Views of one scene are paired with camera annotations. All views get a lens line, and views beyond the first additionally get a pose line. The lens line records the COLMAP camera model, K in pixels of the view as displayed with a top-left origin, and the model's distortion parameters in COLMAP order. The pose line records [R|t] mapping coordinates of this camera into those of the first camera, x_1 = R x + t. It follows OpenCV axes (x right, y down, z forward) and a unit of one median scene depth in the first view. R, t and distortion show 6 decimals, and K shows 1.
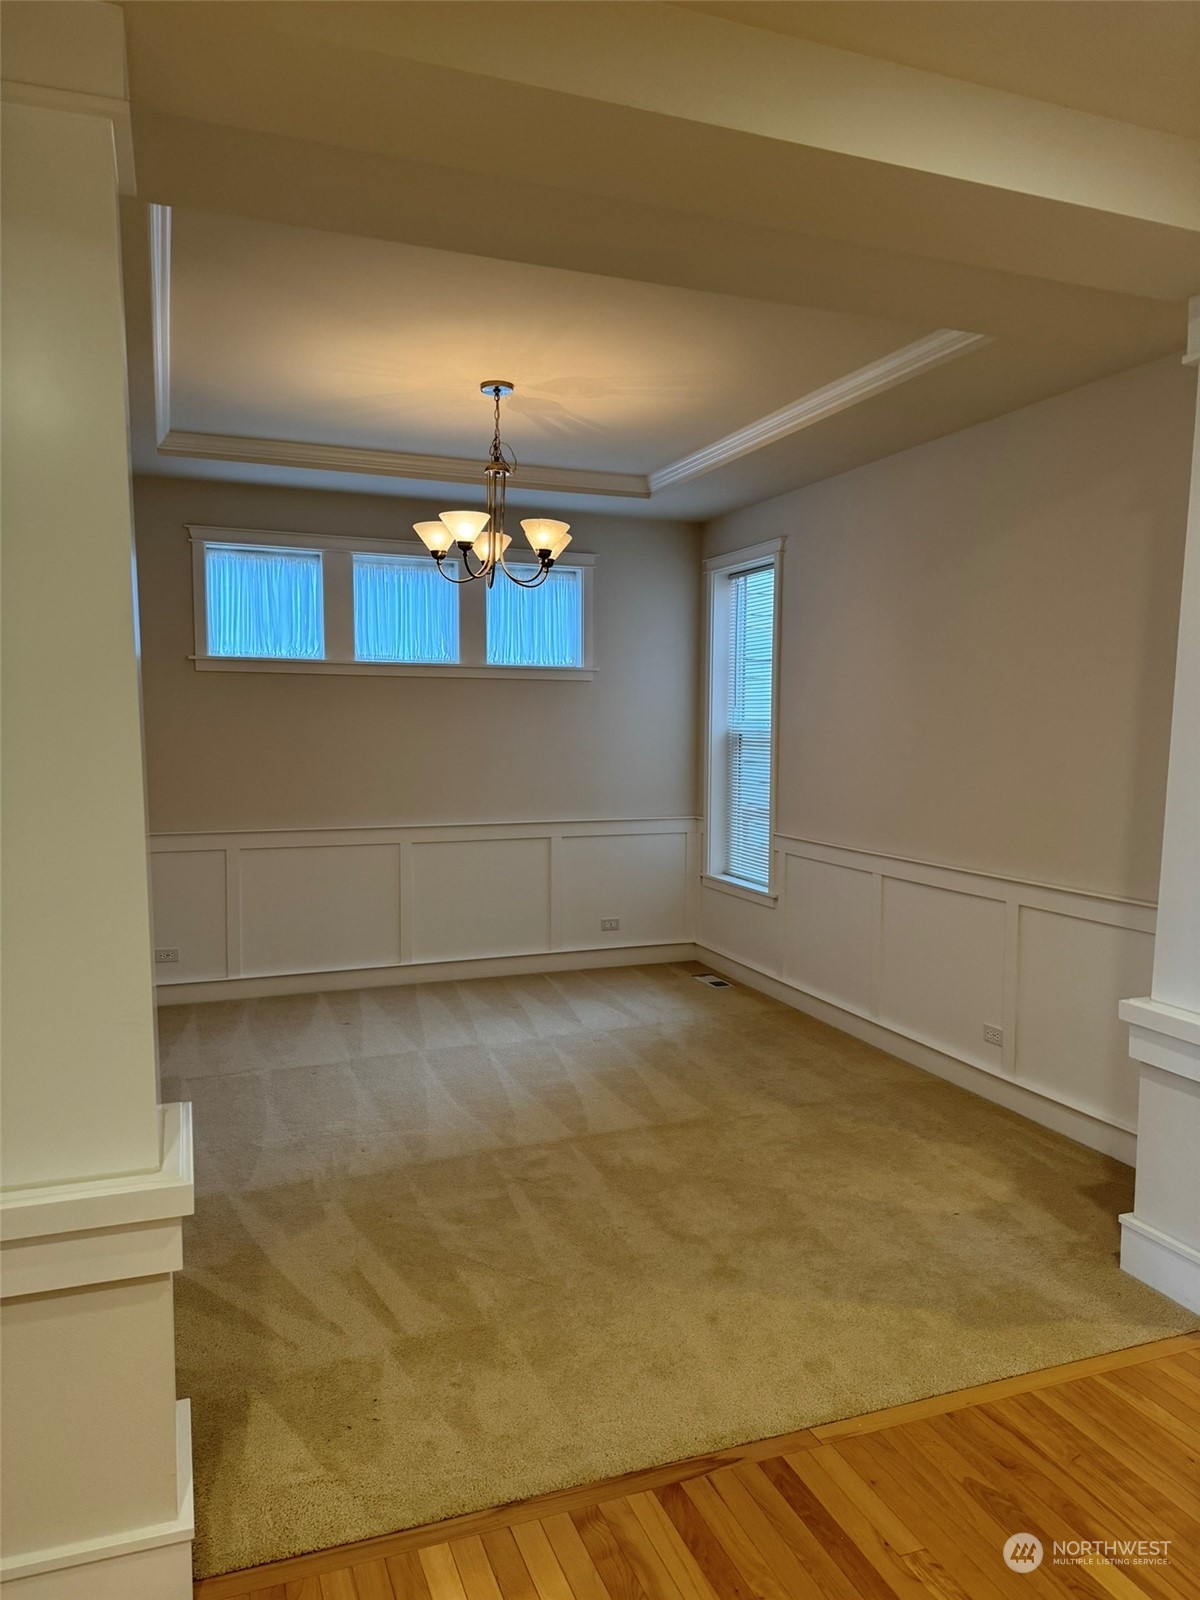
lens RADIAL K [[1120.5, 0, 600.0], [0, 1120.5, 800.0], [0, 0, 1]] dist [0.114911, -0.152577]
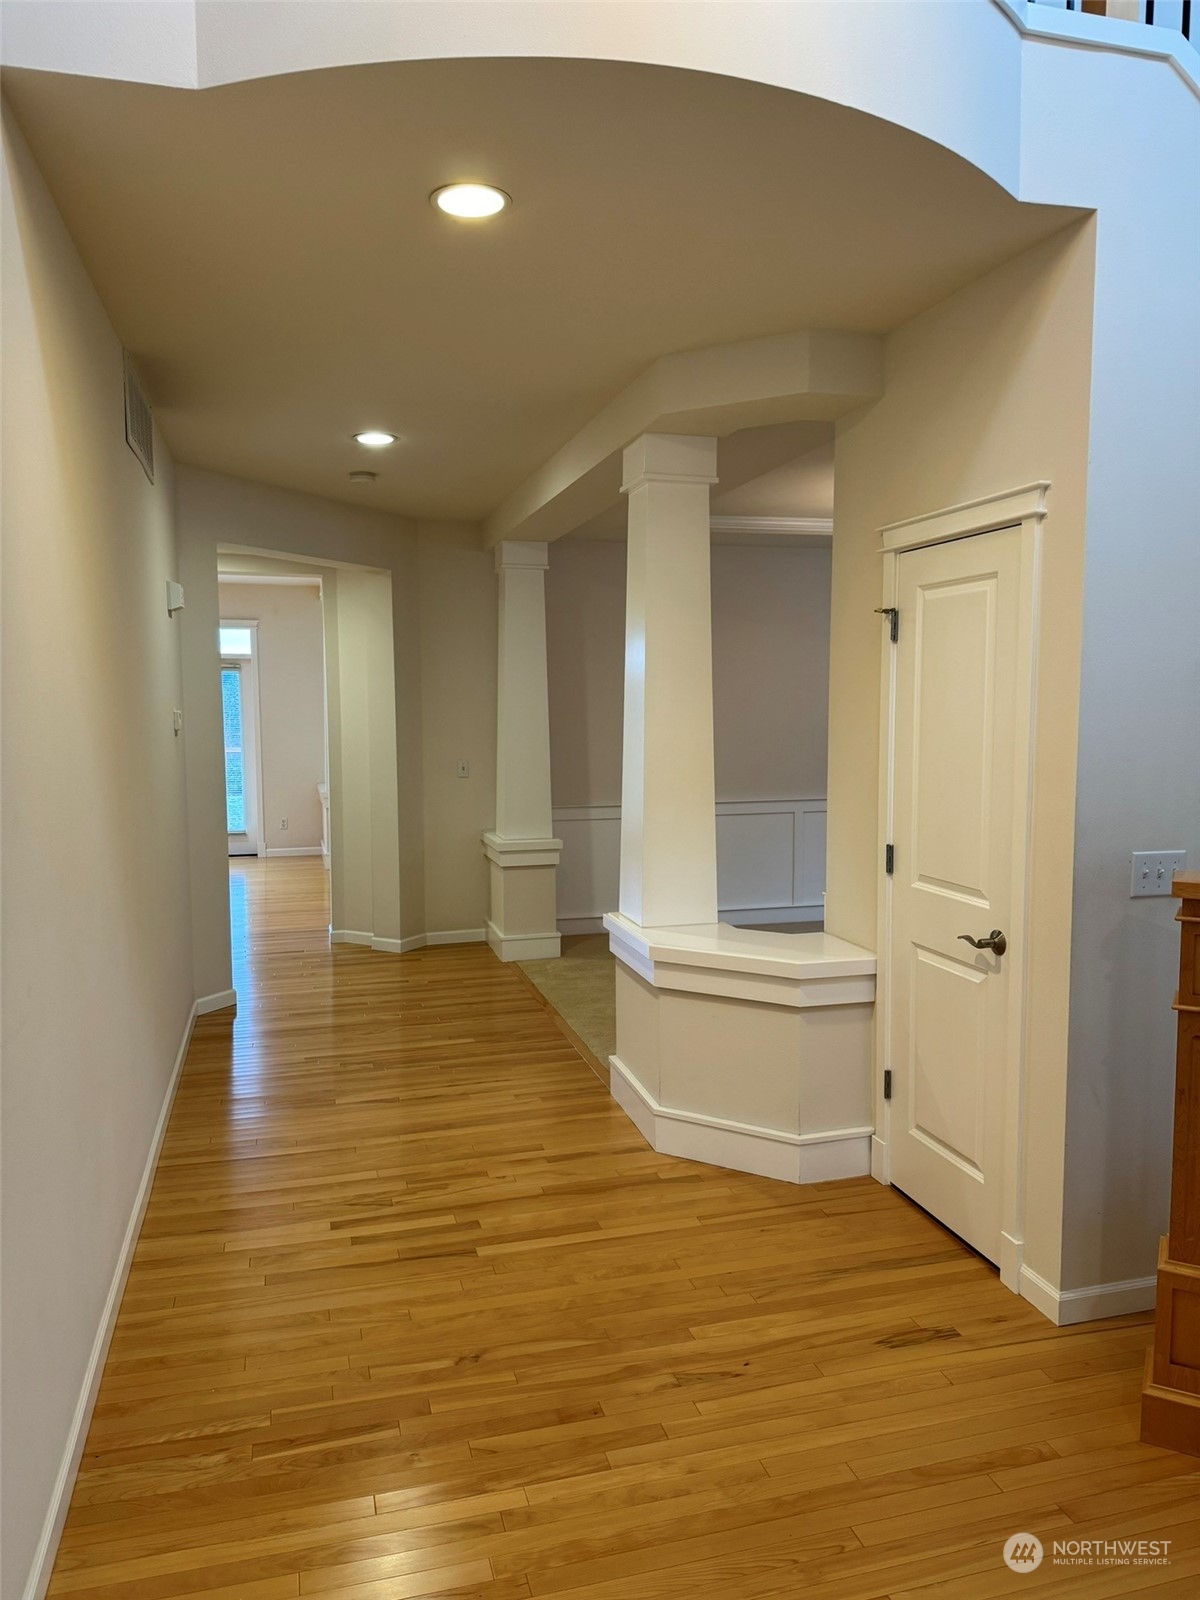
lens RADIAL K [[1120.5, 0, 600.0], [0, 1120.5, 800.0], [0, 0, 1]] dist [0.114911, -0.152577]
pose [[-0.102066, 0.078840, -0.991649, 1.521992], [-0.067407, 0.994015, 0.085966, -0.073579], [0.992491, 0.075619, -0.096141, 0.772172]]
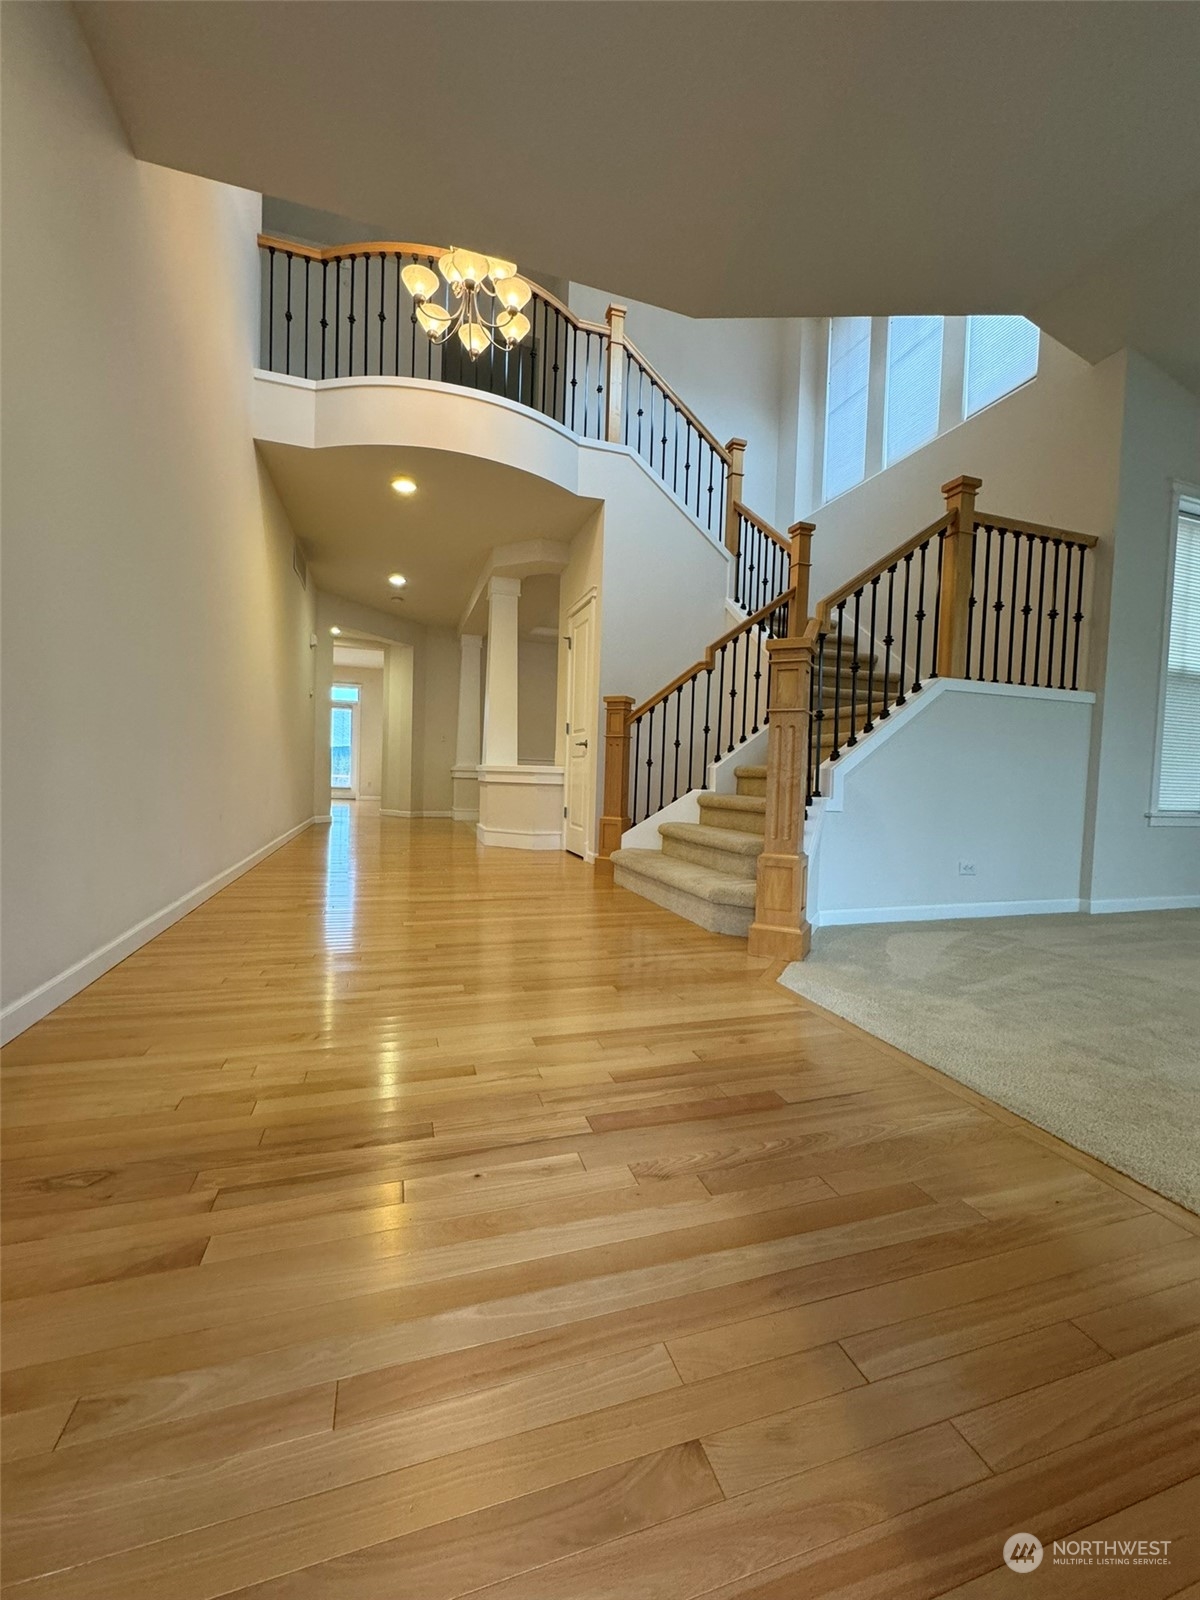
lens RADIAL K [[640.1, 0, 600.0], [0, 640.1, 800.0], [0, 0, 1]] dist [0.000094, 0.000109]
pose [[-0.057467, 0.027354, -0.997973, 2.031652], [-0.103001, 0.994128, 0.033180, 0.147924], [0.993020, 0.104698, -0.054312, 1.097832]]
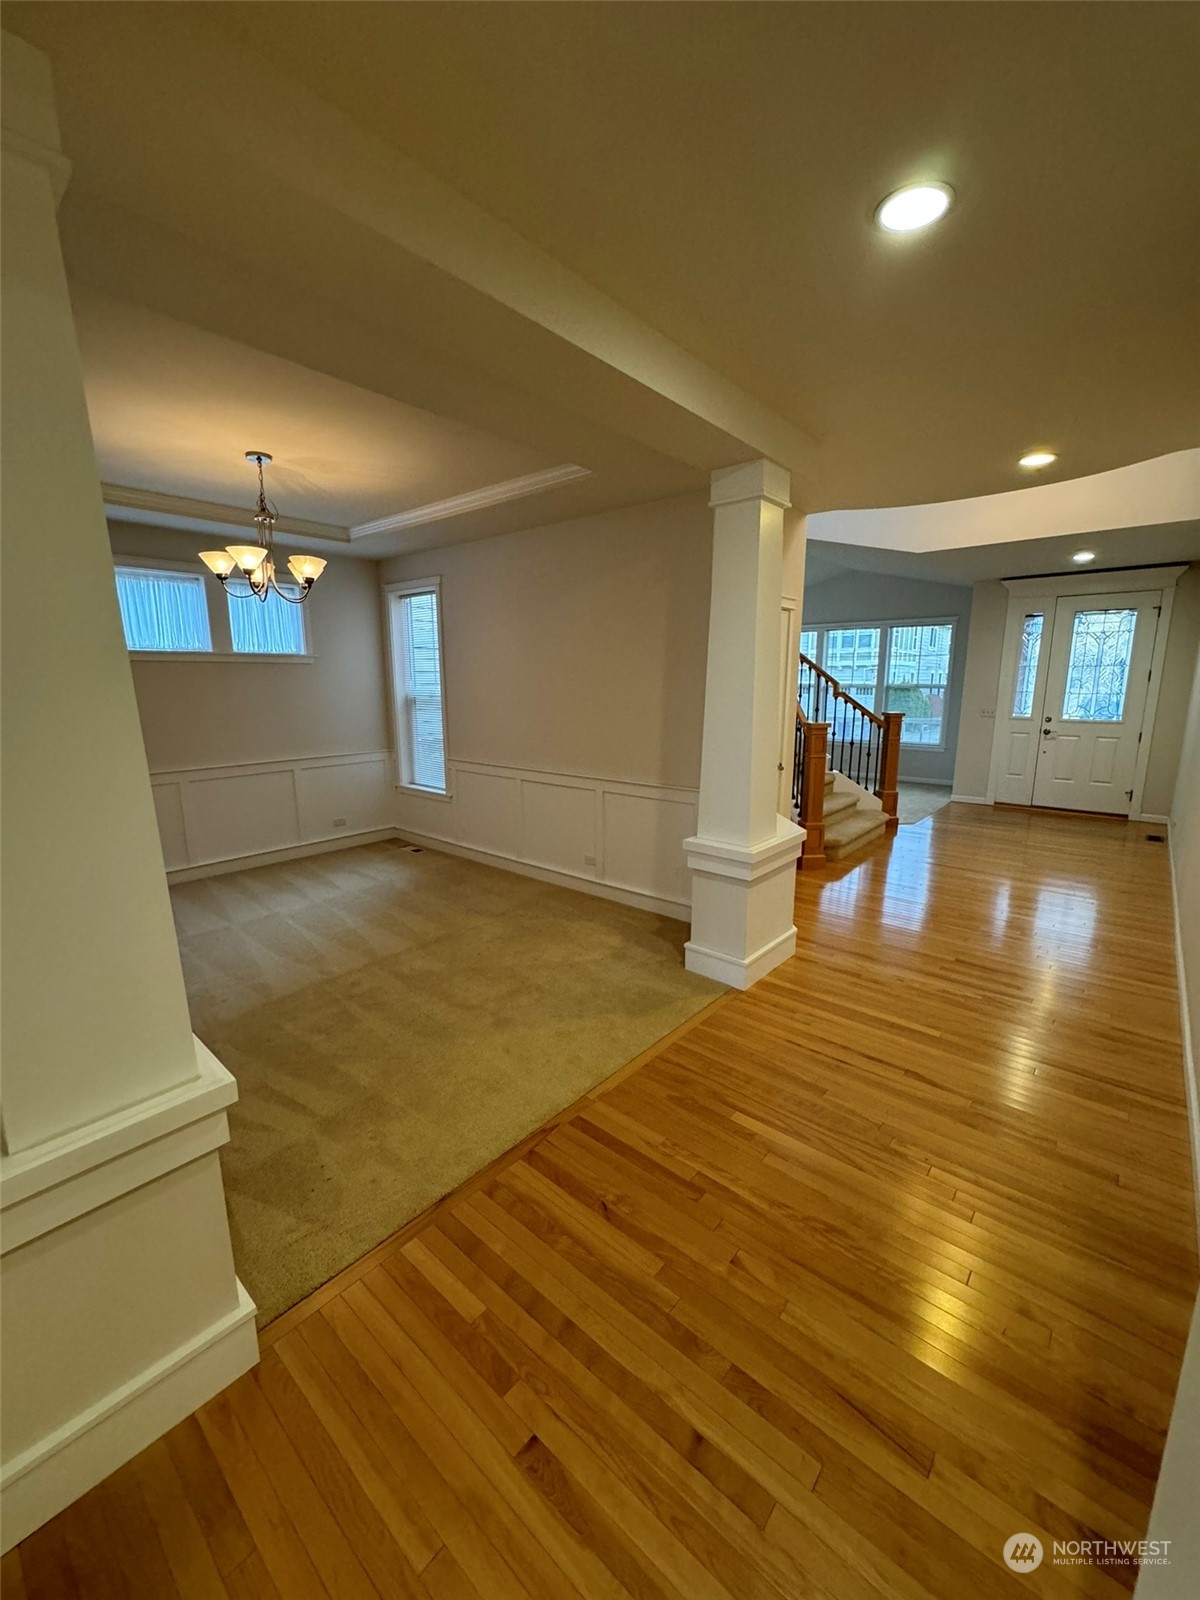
lens RADIAL K [[640.1, 0, 600.0], [0, 640.1, 800.0], [0, 0, 1]] dist [0.000094, 0.000109]
pose [[0.880892, -0.096737, 0.463326, -0.135012], [0.041994, 0.991004, 0.127070, -0.029562], [-0.471451, -0.092478, 0.877030, 0.078888]]
